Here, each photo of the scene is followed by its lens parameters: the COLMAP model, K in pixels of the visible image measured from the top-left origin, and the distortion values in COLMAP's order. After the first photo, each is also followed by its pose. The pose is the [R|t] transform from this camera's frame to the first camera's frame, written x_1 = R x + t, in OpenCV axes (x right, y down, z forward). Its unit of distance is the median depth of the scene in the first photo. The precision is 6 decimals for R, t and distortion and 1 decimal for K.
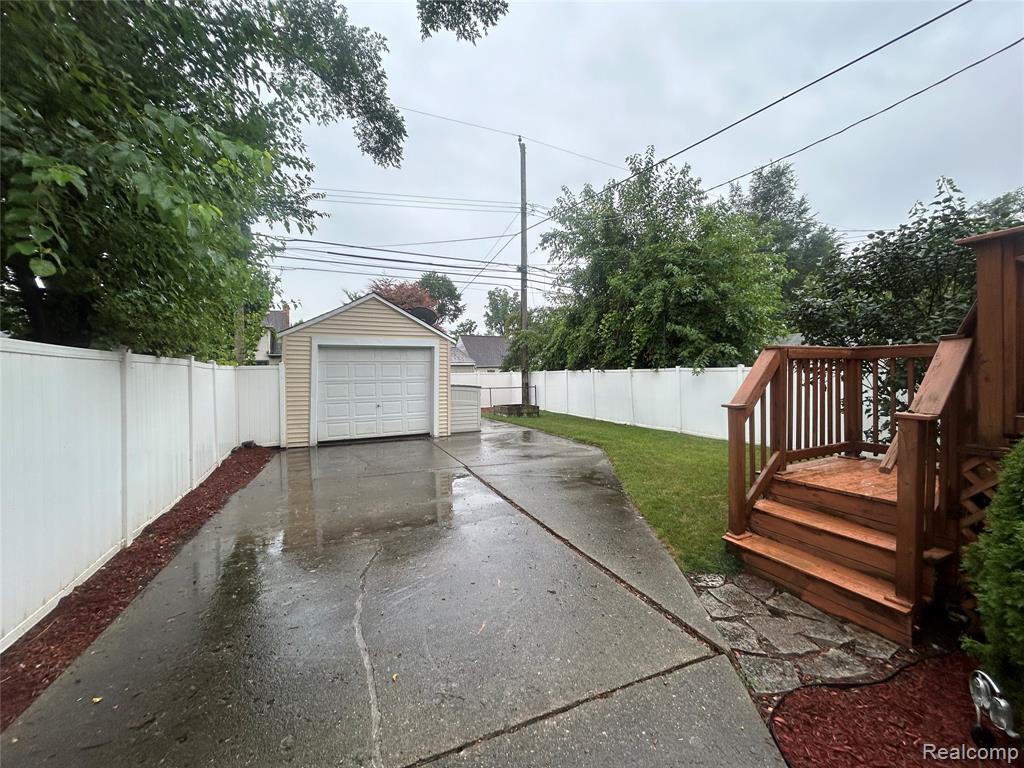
lens RADIAL K [[413.5, 0, 506.2], [0, 413.5, 384.9], [0, 0, 1]] dist [-0.000448, -0.000585]
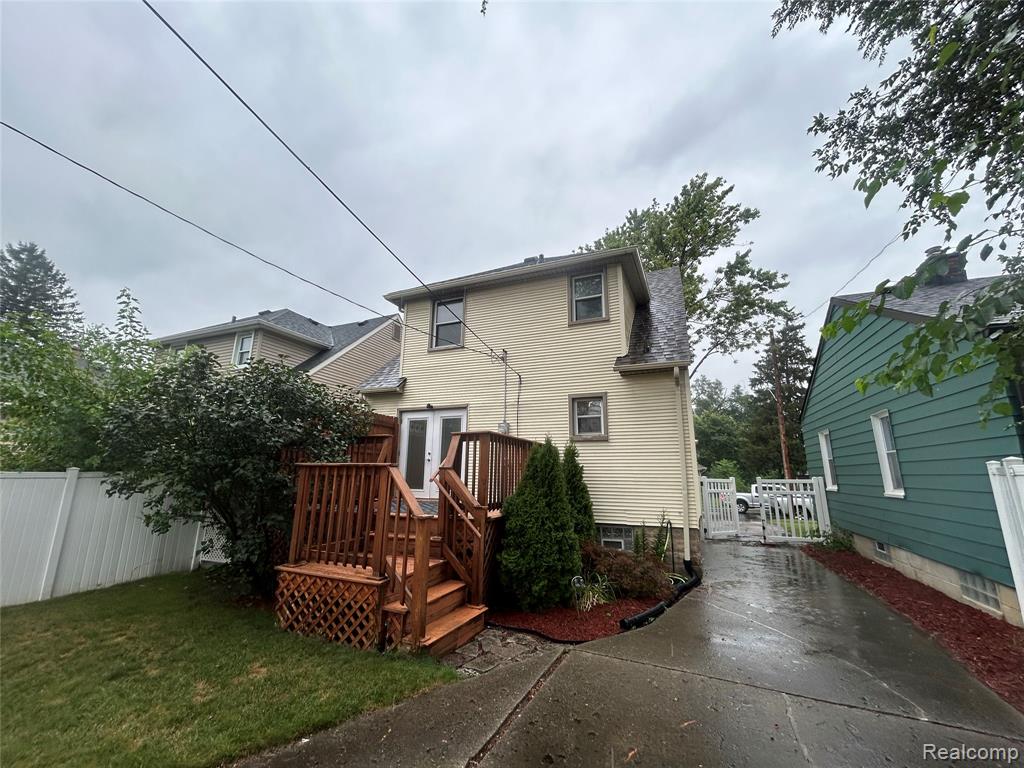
lens RADIAL K [[413.5, 0, 510.8], [0, 413.5, 377.7], [0, 0, 1]] dist [-0.000448, -0.000585]
pose [[-0.683186, 0.180332, 0.707628, -0.132996], [0.017423, 0.972778, -0.231081, -0.014494], [-0.730037, -0.145543, -0.667730, 0.430235]]
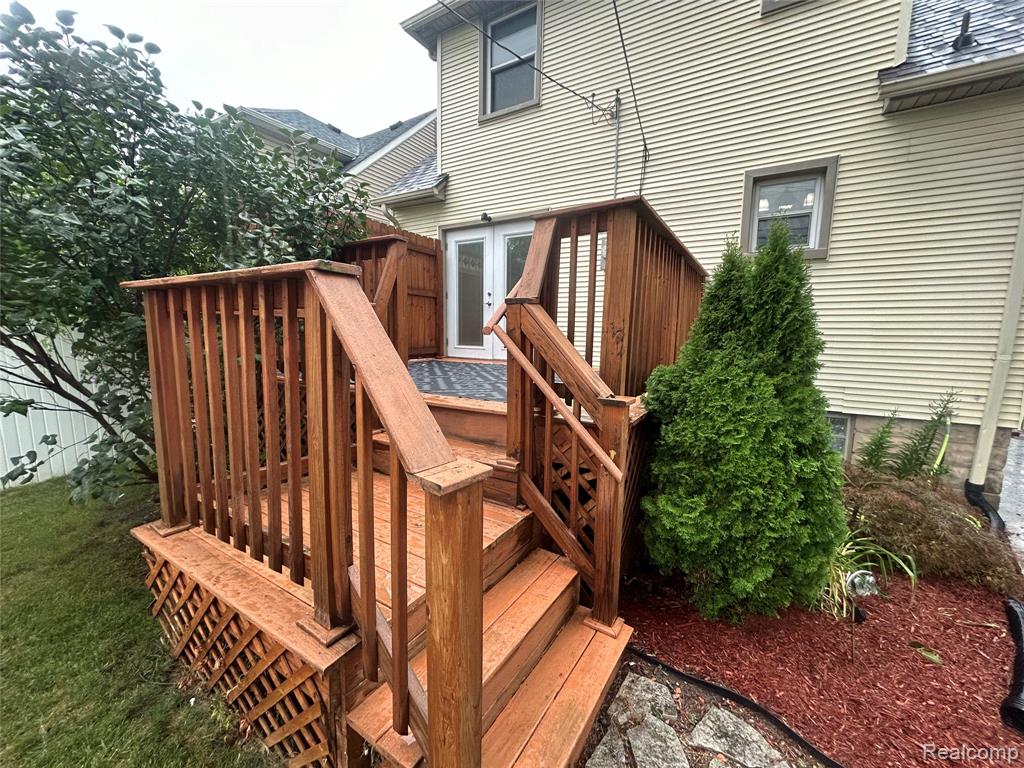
lens RADIAL K [[413.5, 0, 505.5], [0, 413.5, 384.1], [0, 0, 1]] dist [-0.000448, -0.000585]
pose [[-0.554186, -0.097105, 0.826710, 0.080771], [0.013744, 0.991969, 0.125729, -0.011102], [-0.832280, 0.081040, -0.548401, 0.289528]]
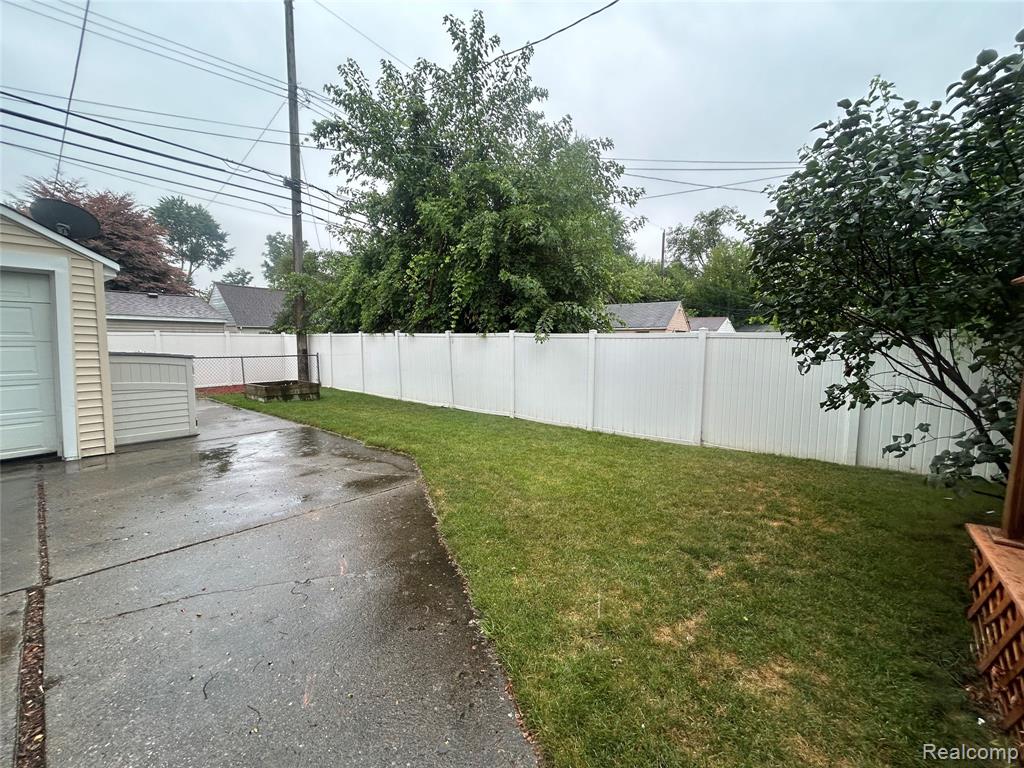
lens RADIAL K [[413.5, 0, 511.5], [0, 413.5, 383.7], [0, 0, 1]] dist [-0.000448, -0.000585]
pose [[0.890398, -0.025133, 0.454488, 0.057910], [-0.009727, 0.997196, 0.074201, -0.003548], [-0.455079, -0.070489, 0.887657, 0.270434]]
